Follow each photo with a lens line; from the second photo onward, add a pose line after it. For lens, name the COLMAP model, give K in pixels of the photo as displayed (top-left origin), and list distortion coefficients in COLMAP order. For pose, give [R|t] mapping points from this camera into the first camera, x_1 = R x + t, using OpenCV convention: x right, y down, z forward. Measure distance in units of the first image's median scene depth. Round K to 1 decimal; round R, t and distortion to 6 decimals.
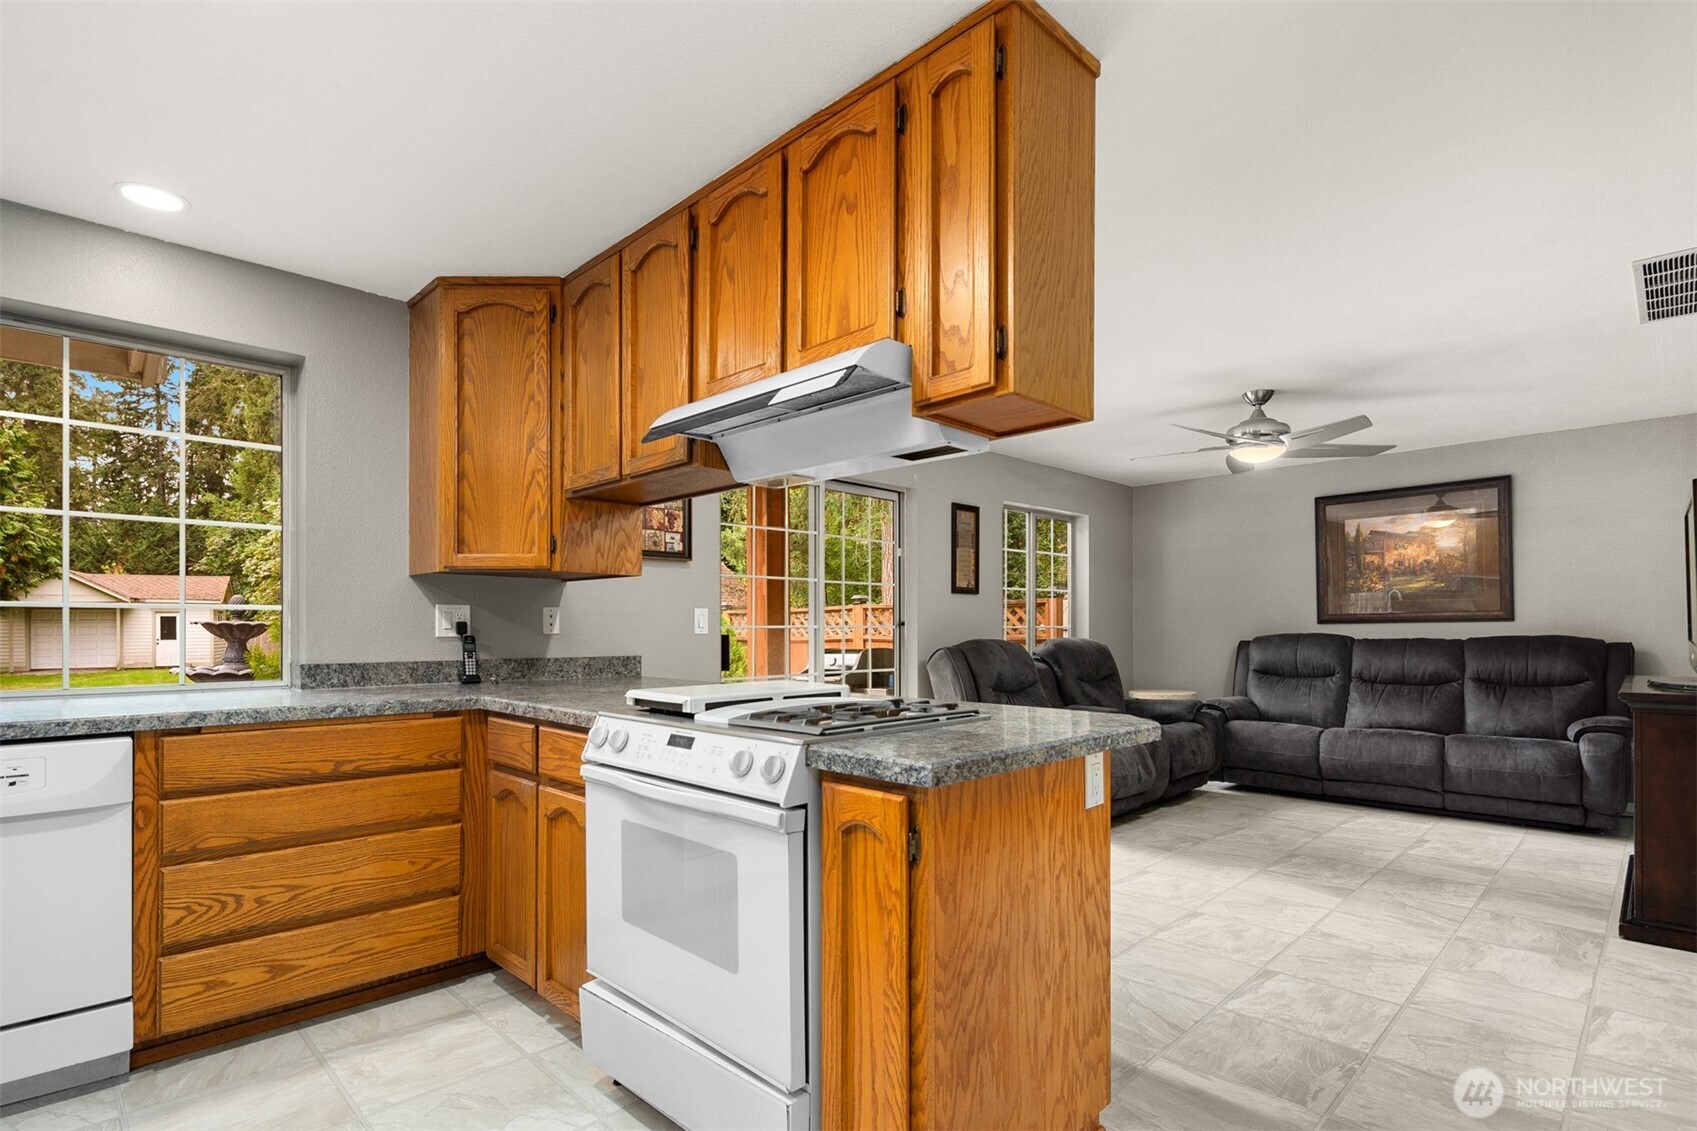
lens RADIAL K [[830.6, 0, 842.7], [0, 830.6, 626.6], [0, 0, 1]] dist [0.000699, -0.001709]
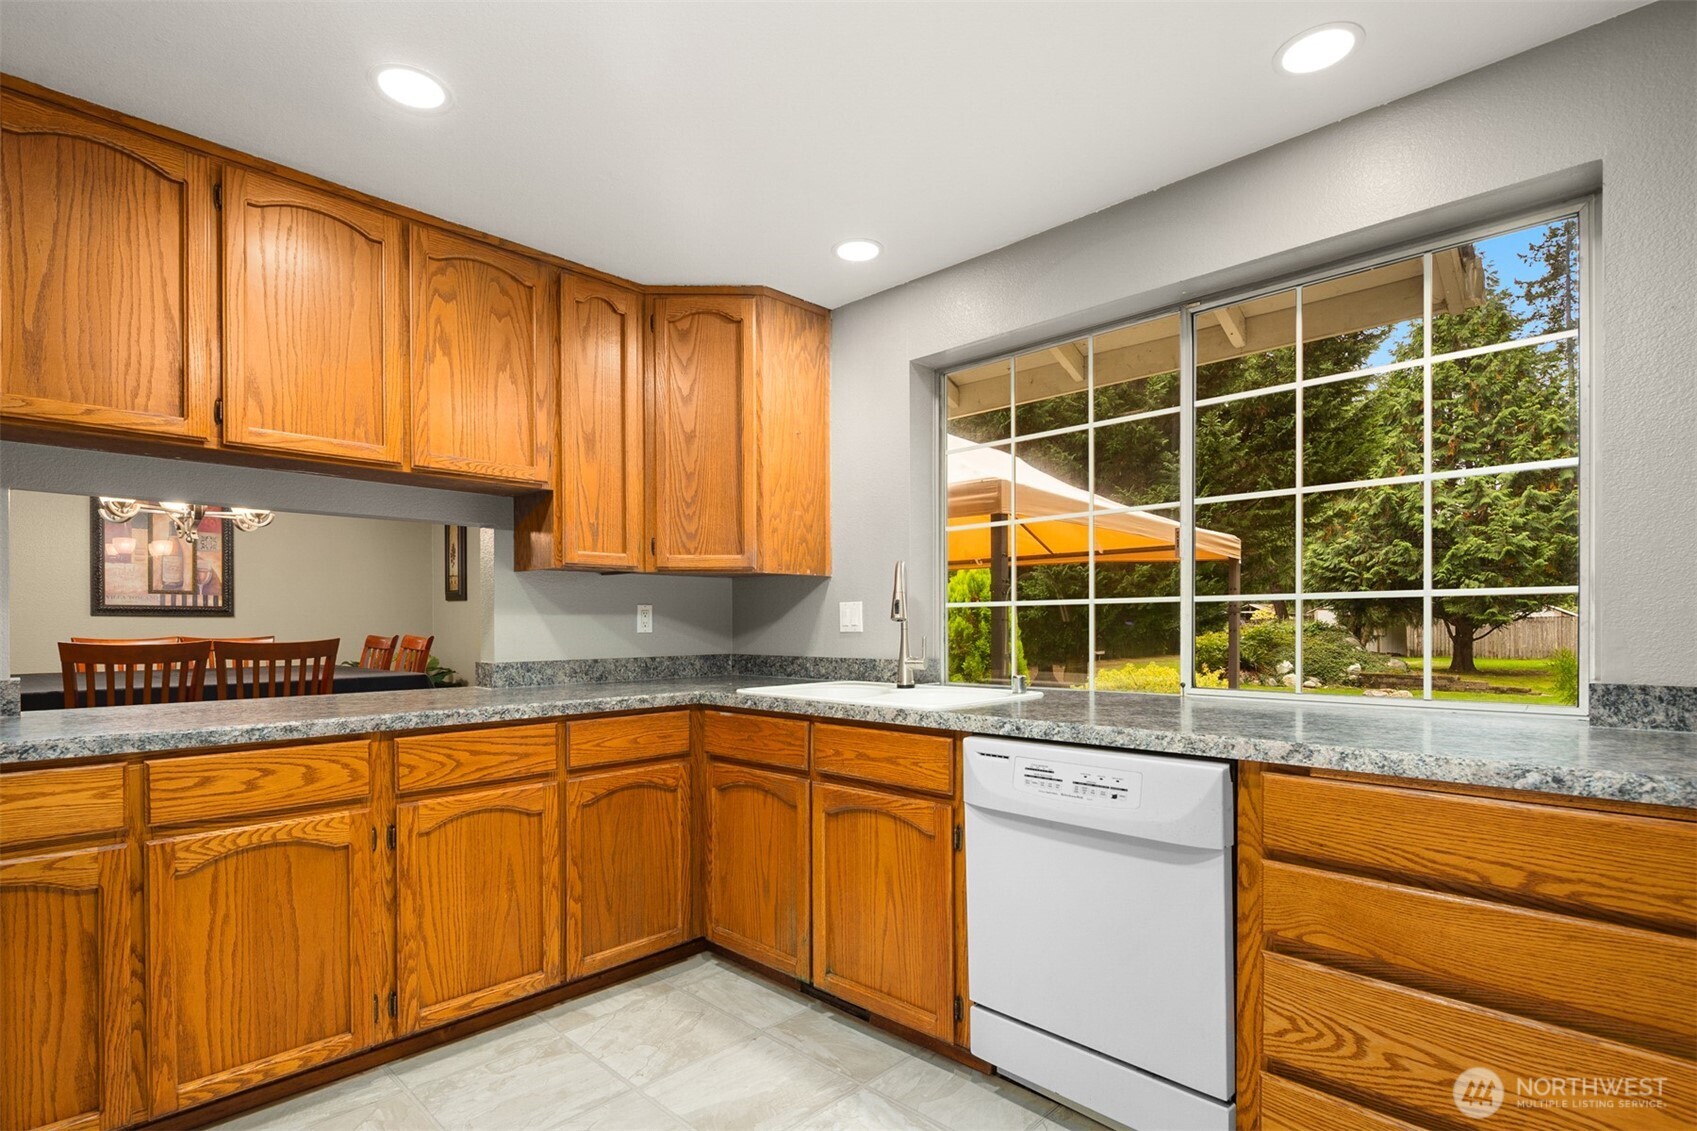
lens RADIAL K [[830.6, 0, 842.7], [0, 830.6, 626.6], [0, 0, 1]] dist [0.000699, -0.001709]
pose [[0.015211, 0.004264, -0.999875, -0.039163], [0.005335, 0.999976, 0.004346, -0.000519], [0.999870, -0.005400, 0.015188, 0.268086]]
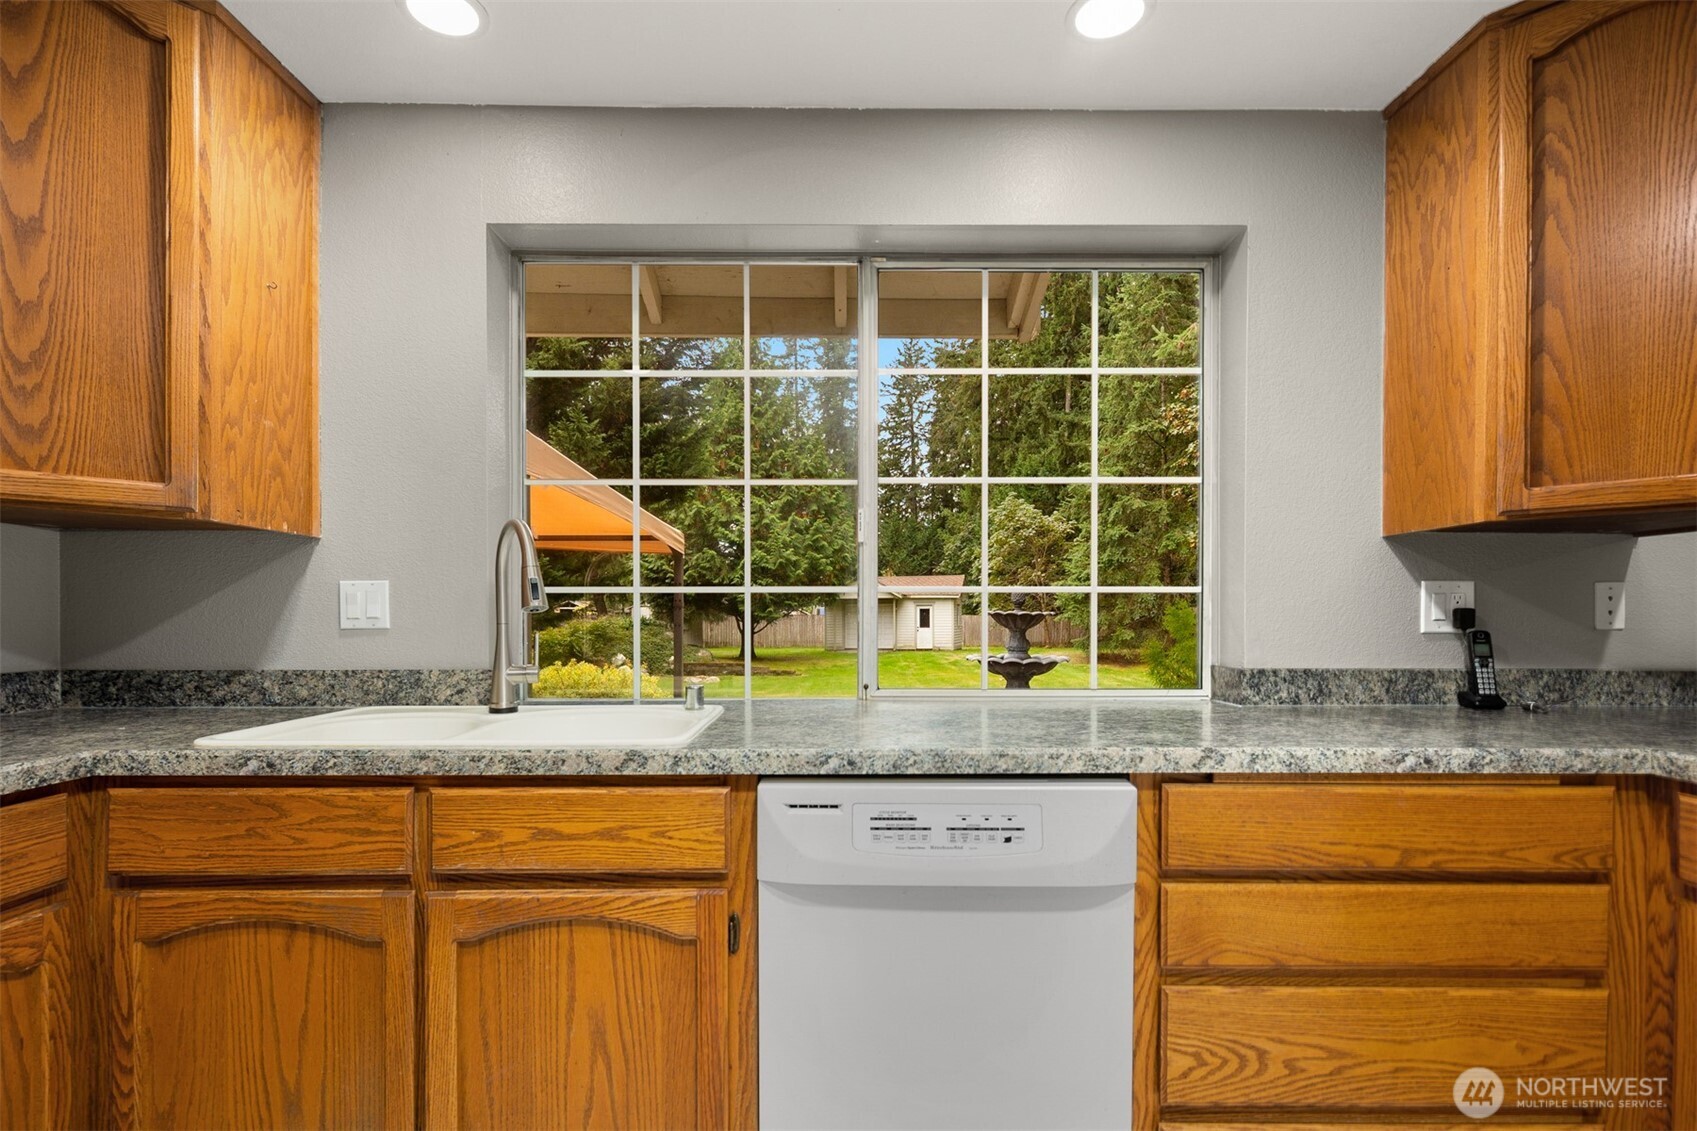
lens RADIAL K [[828.1, 0, 837.6], [0, 828.1, 624.5], [0, 0, 1]] dist [0.000823, -0.001951]
pose [[0.713710, 0.006708, -0.700409, -0.239105], [-0.000519, 0.999959, 0.009048, 0.000994], [0.700441, -0.006095, 0.713685, 0.156166]]
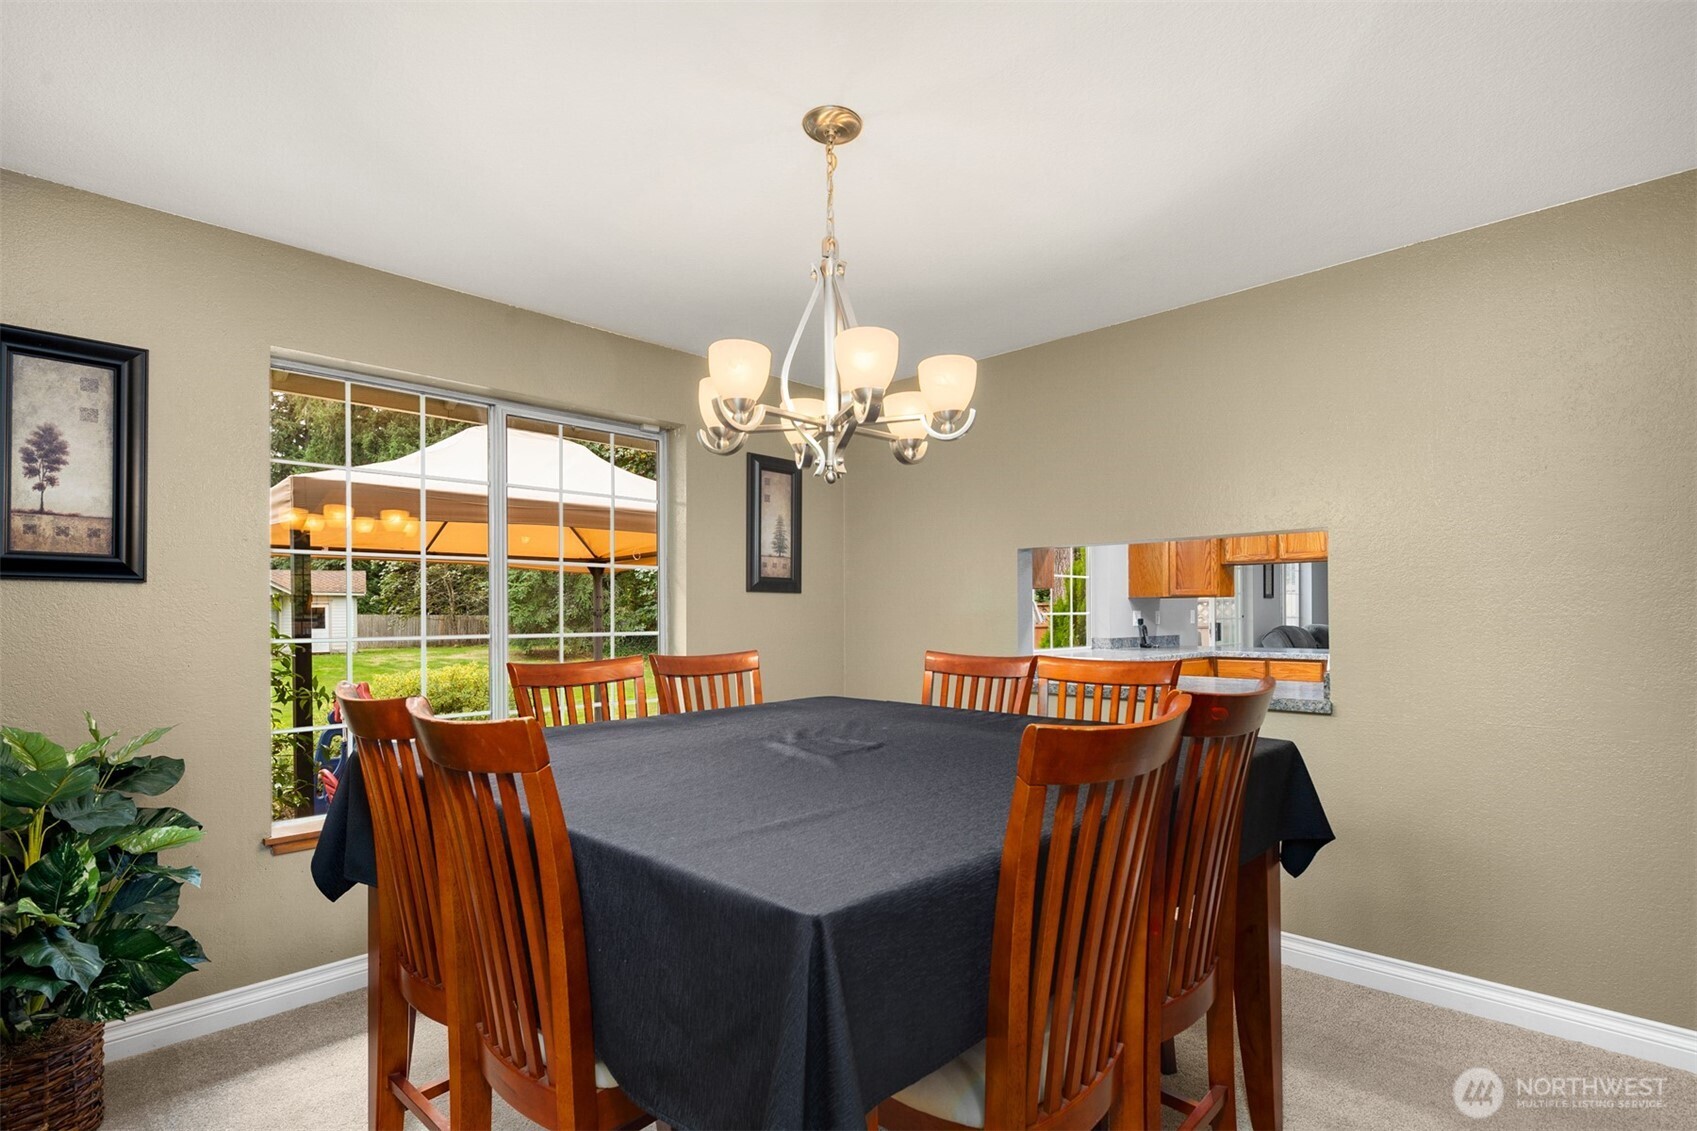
lens RADIAL K [[828.1, 0, 837.6], [0, 828.1, 624.5], [0, 0, 1]] dist [0.000823, -0.001951]
pose [[0.999941, -0.003049, 0.010448, -0.836806], [0.002904, 0.999901, 0.013788, -0.014709], [-0.010489, -0.013757, 0.999850, -0.744310]]
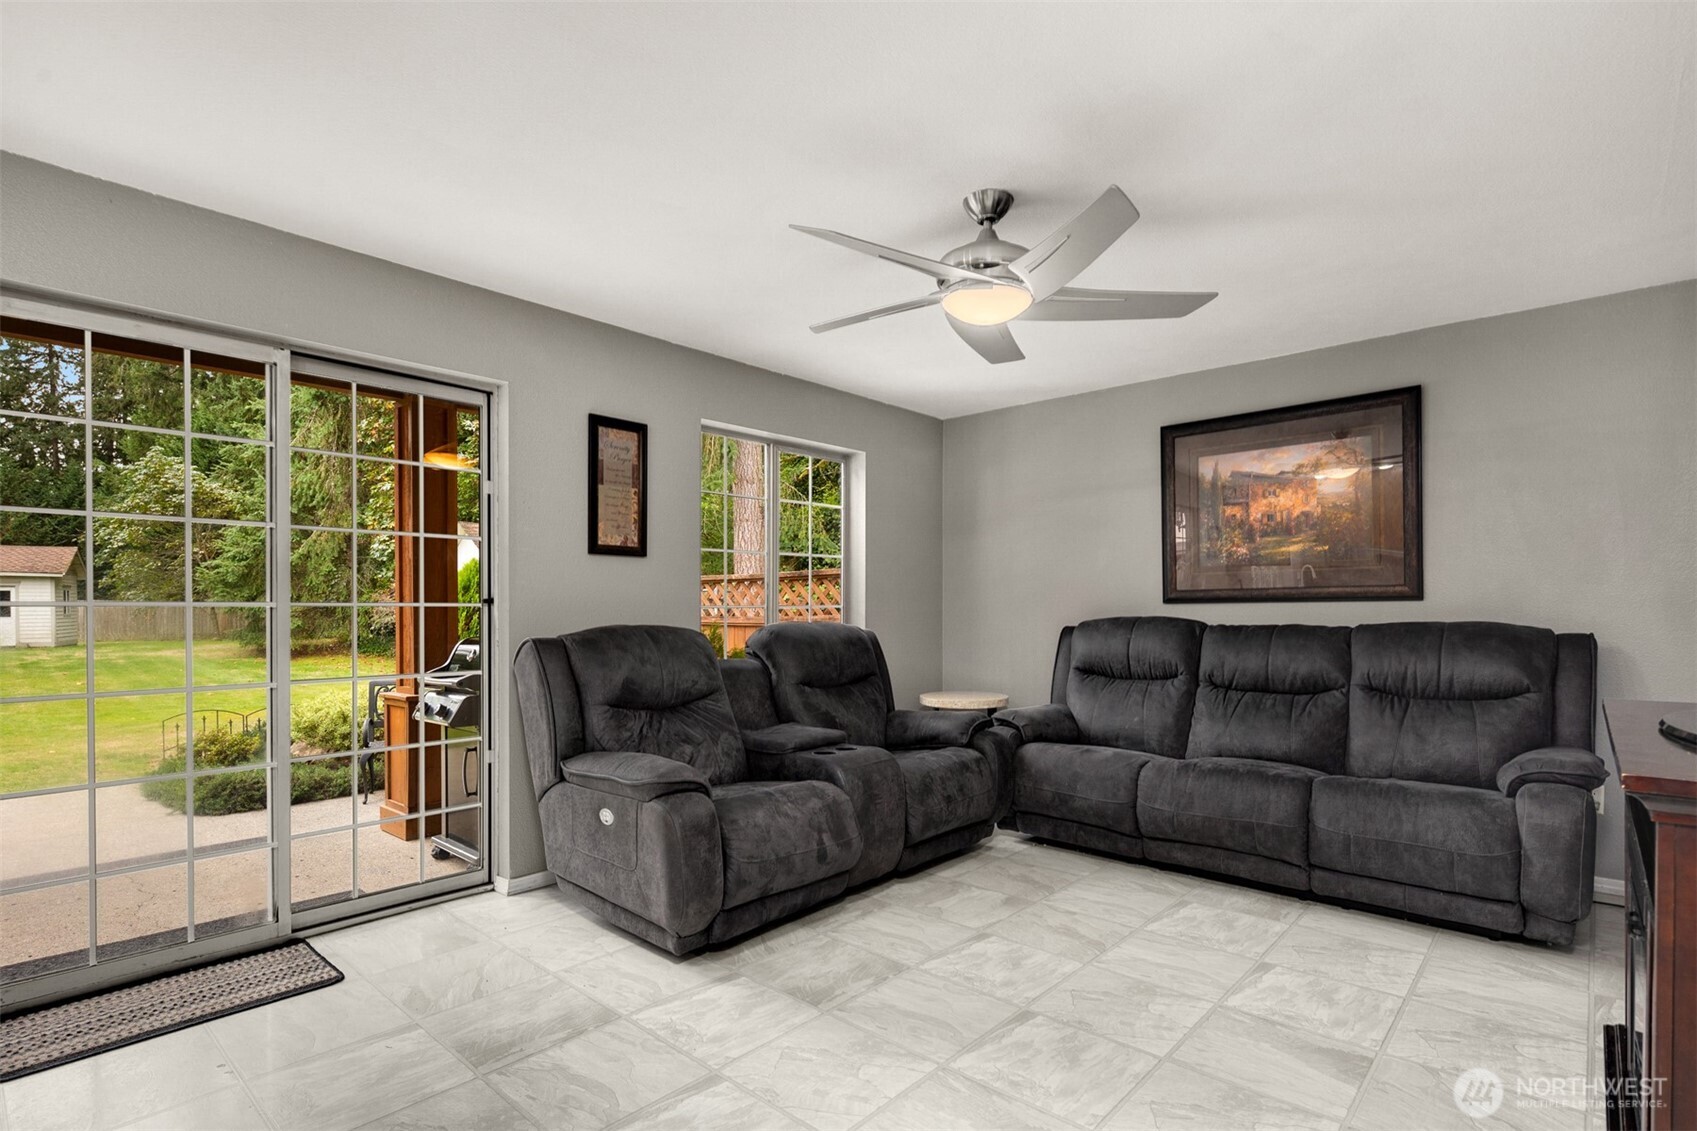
lens RADIAL K [[829.4, 0, 841.2], [0, 829.4, 614.3], [0, 0, 1]] dist [0.000090, 0.000050]
pose [[0.998763, 0.002898, 0.049630, 0.333084], [-0.003449, 0.999933, 0.011023, -0.001055], [-0.049594, -0.011181, 0.998707, 0.384398]]
